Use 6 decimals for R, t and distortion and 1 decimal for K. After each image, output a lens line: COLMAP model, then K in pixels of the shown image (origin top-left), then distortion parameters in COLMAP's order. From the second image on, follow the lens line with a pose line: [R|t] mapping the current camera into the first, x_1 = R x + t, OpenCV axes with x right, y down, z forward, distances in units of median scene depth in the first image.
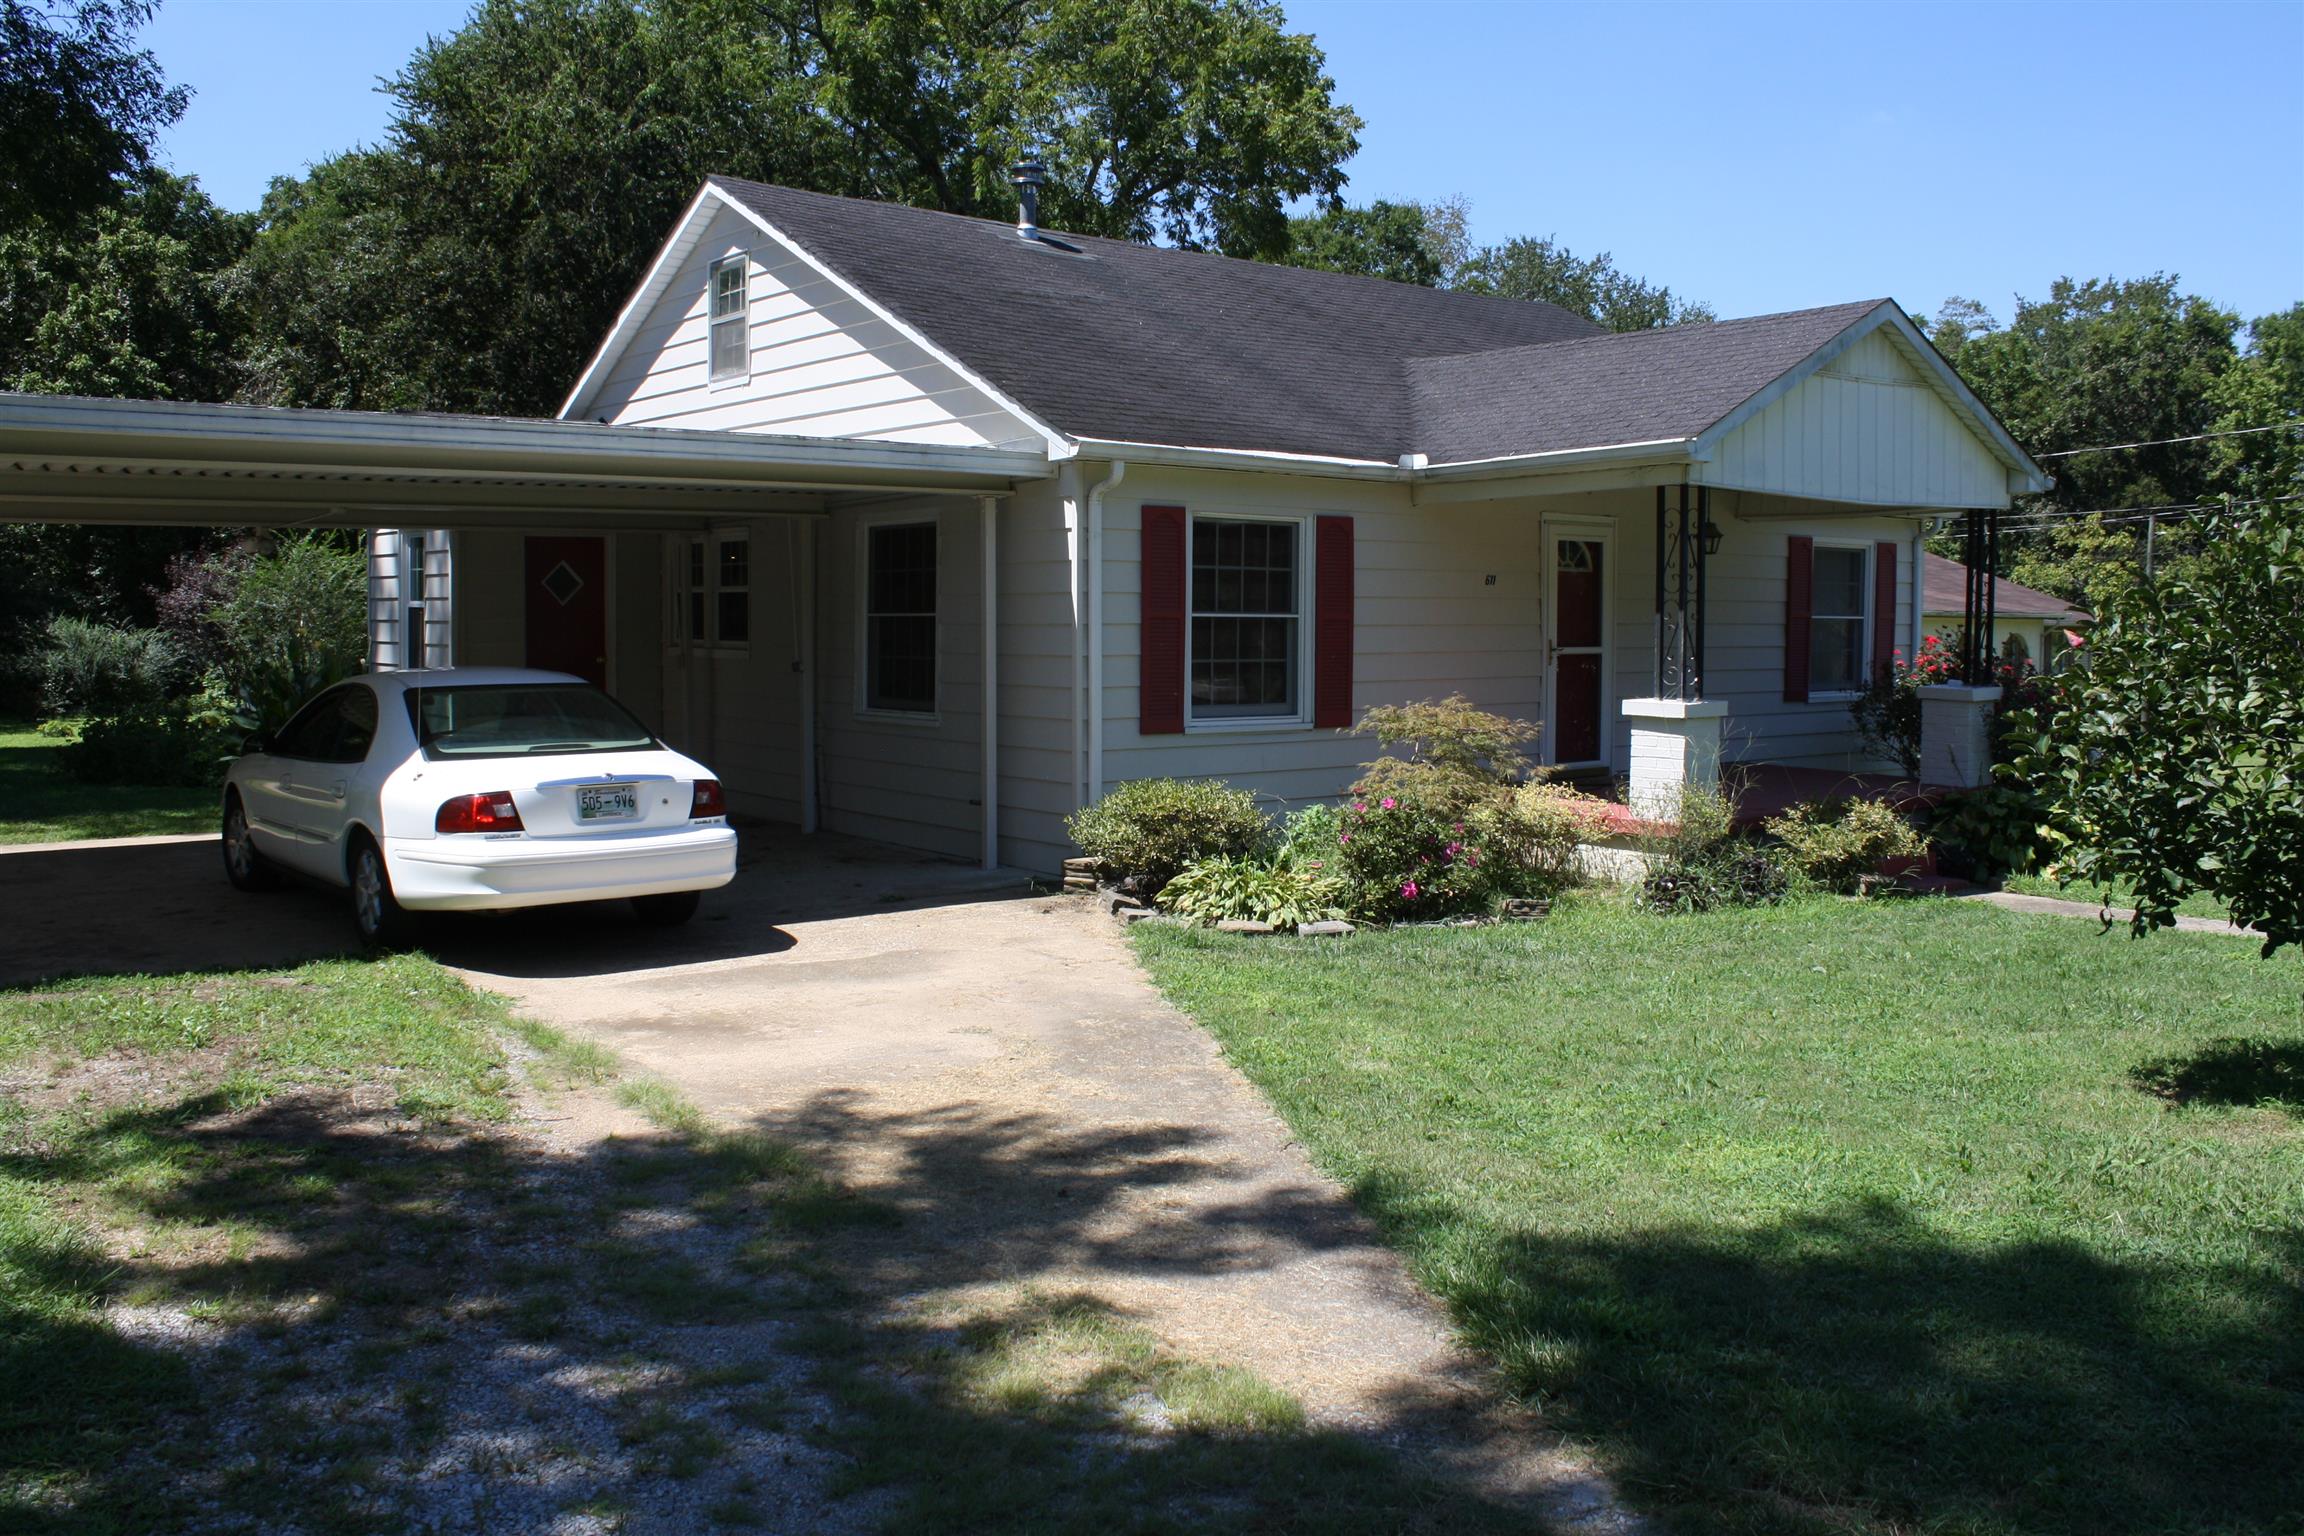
lens RADIAL K [[1950.2, 0, 1152.0], [0, 1950.2, 768.0], [0, 0, 1]] dist [-0.129220, 0.140457]
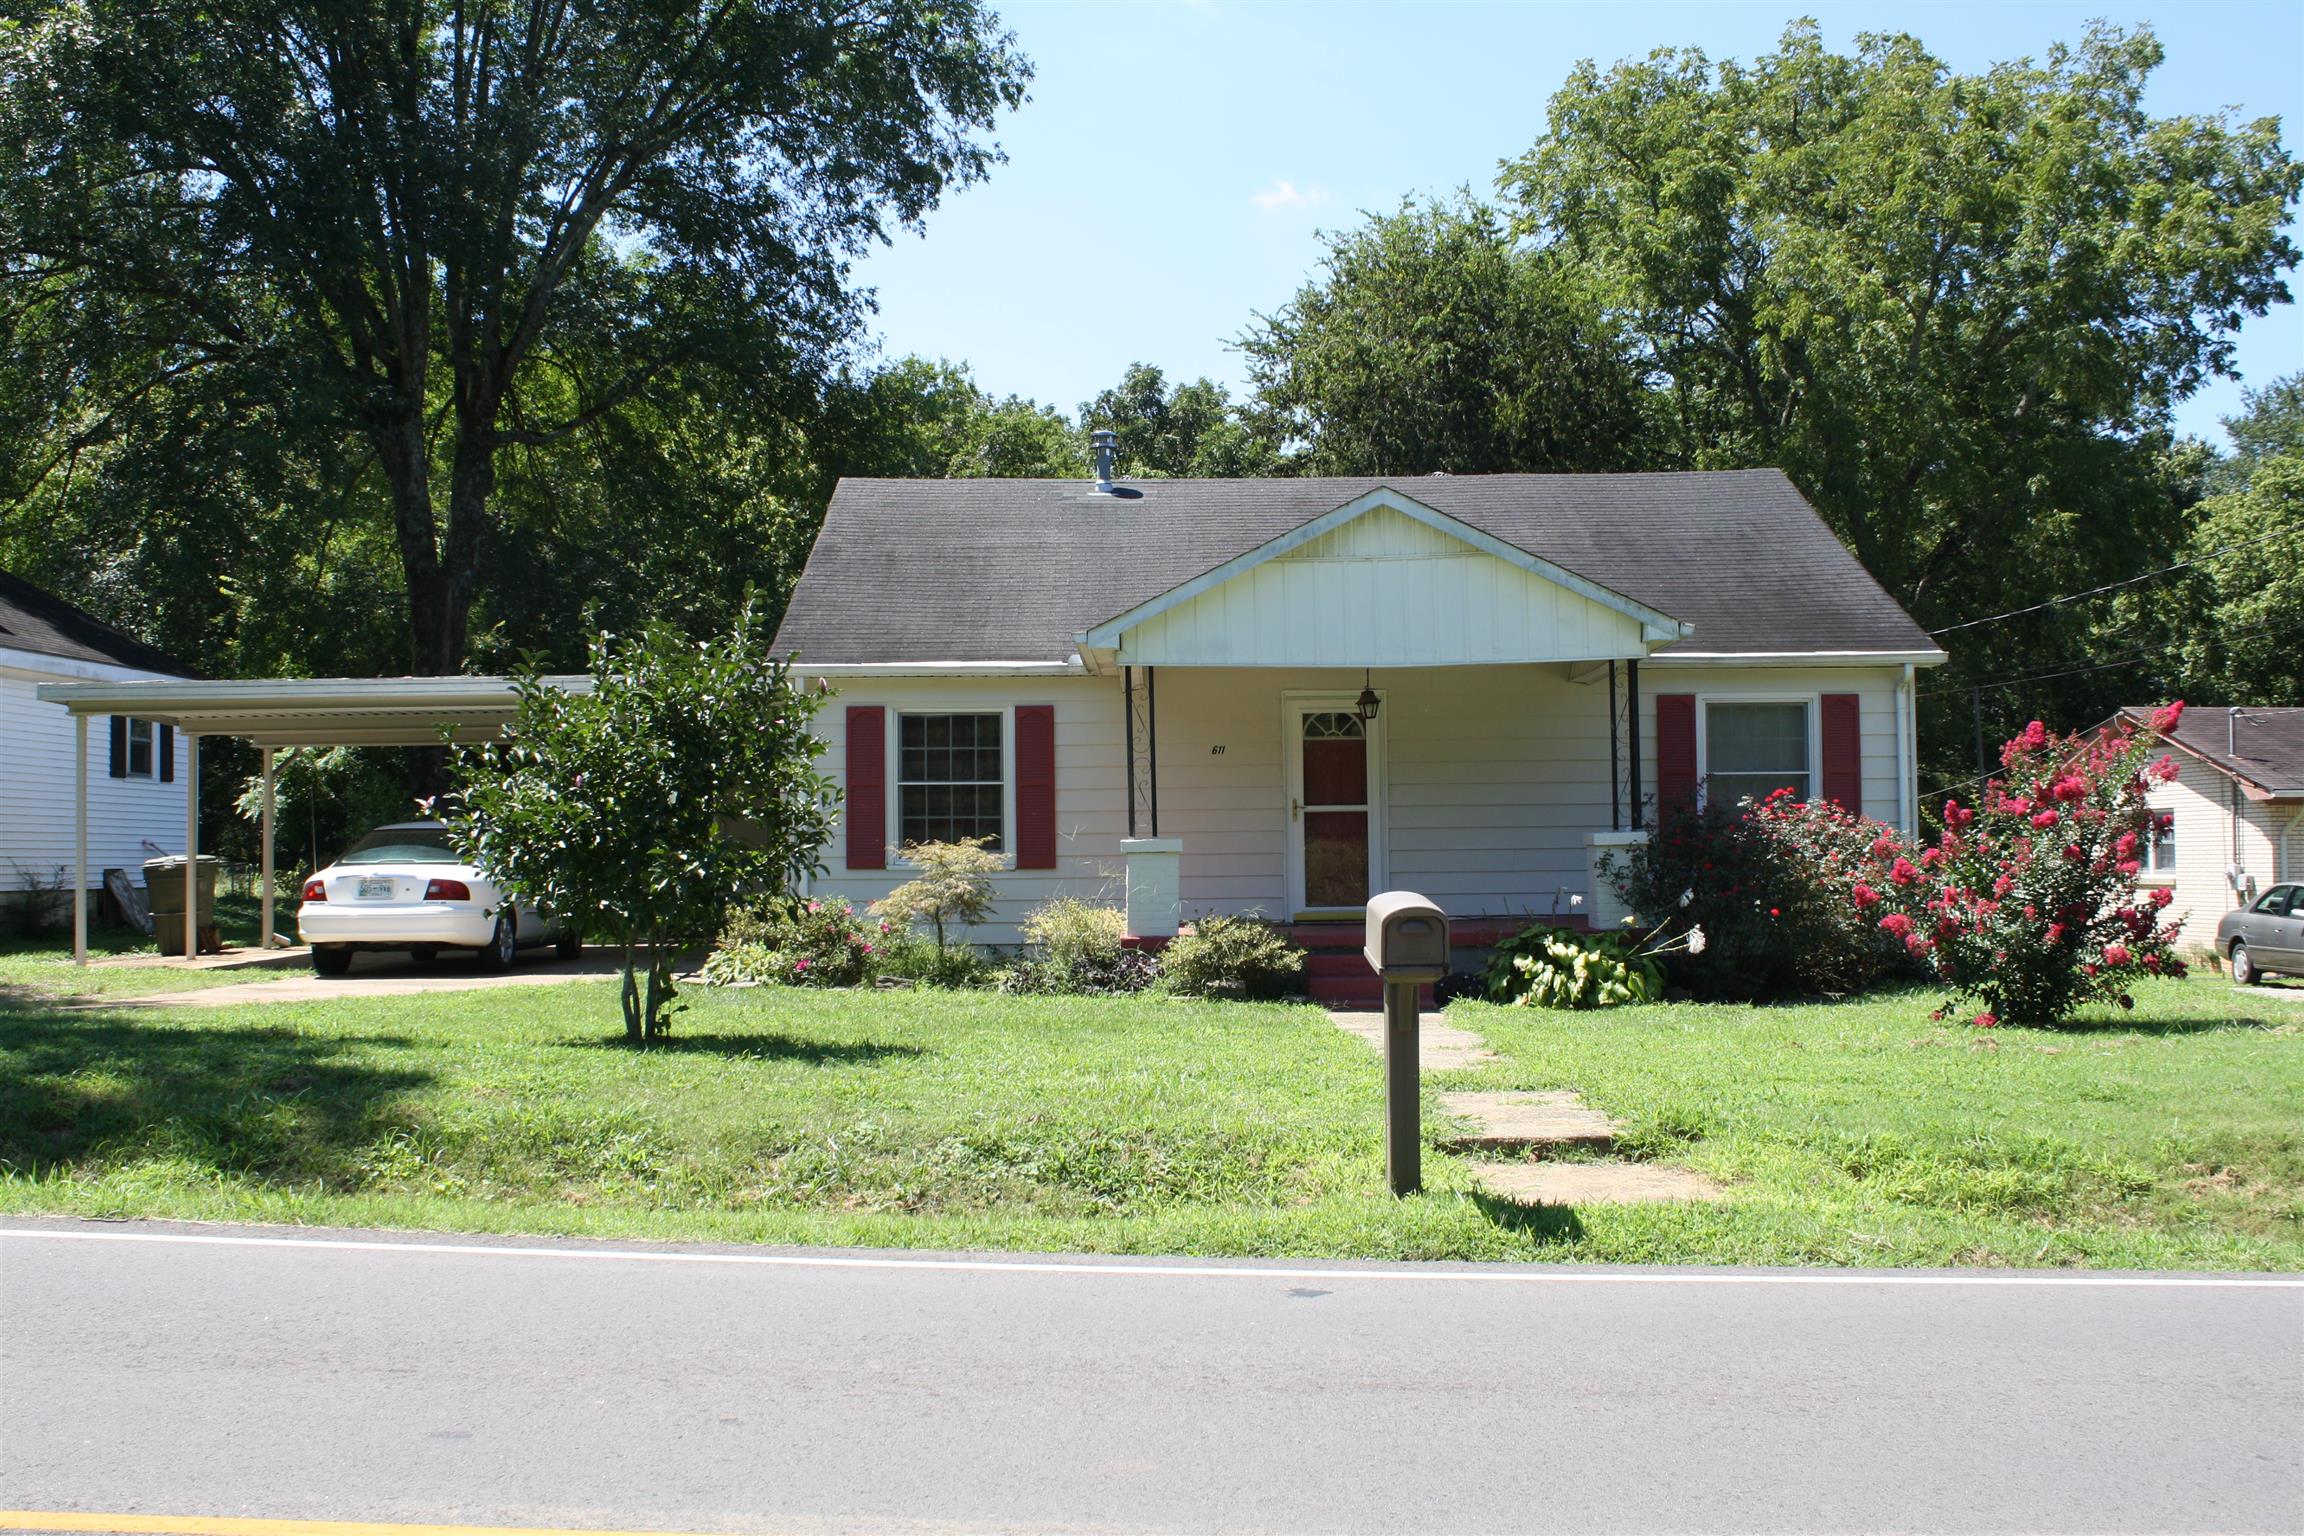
lens RADIAL K [[1934.5, 0, 1152.0], [0, 1934.5, 768.0], [0, 0, 1]] dist [-0.055044, -0.006968]
pose [[0.765293, -0.030178, -0.642974, 1.002973], [-0.039457, 0.994822, -0.093656, 0.031289], [0.642472, 0.097044, 0.760140, 0.063775]]
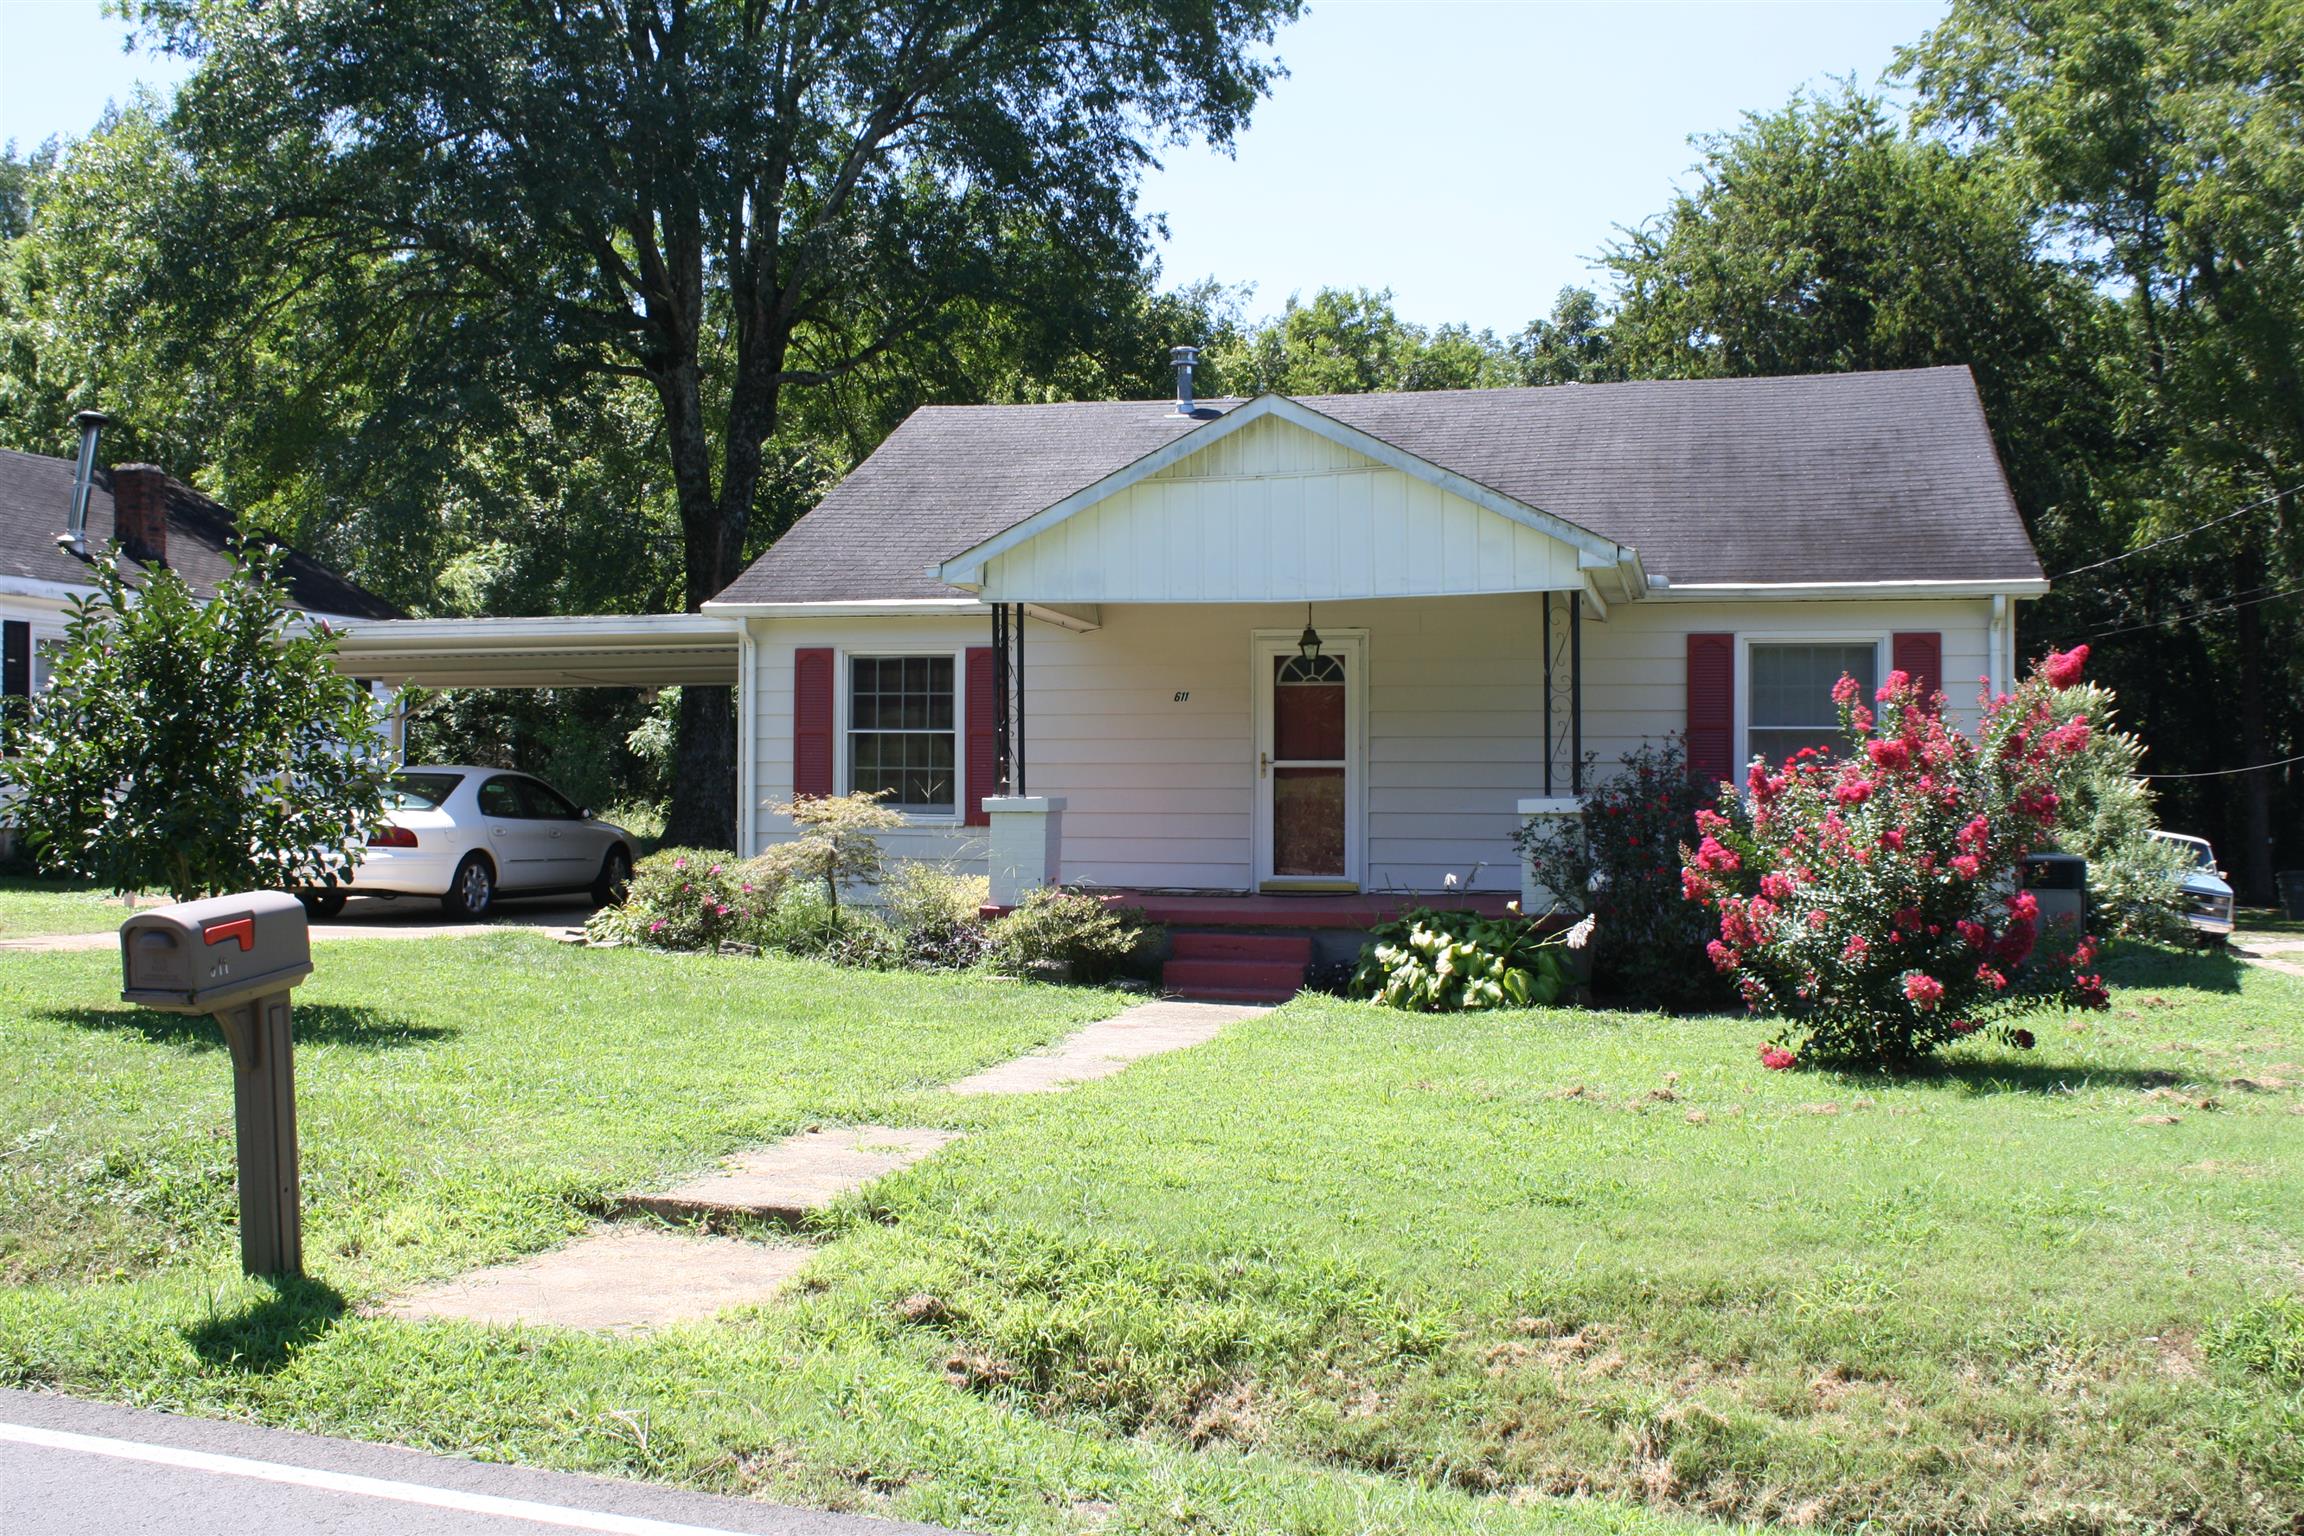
lens RADIAL K [[1950.2, 0, 1152.0], [0, 1950.2, 768.0], [0, 0, 1]] dist [-0.129220, 0.140457]
pose [[0.592151, -0.000754, -0.805826, 1.135836], [-0.065626, 0.996633, -0.049157, -0.003211], [0.803150, 0.081992, 0.590108, 0.382810]]
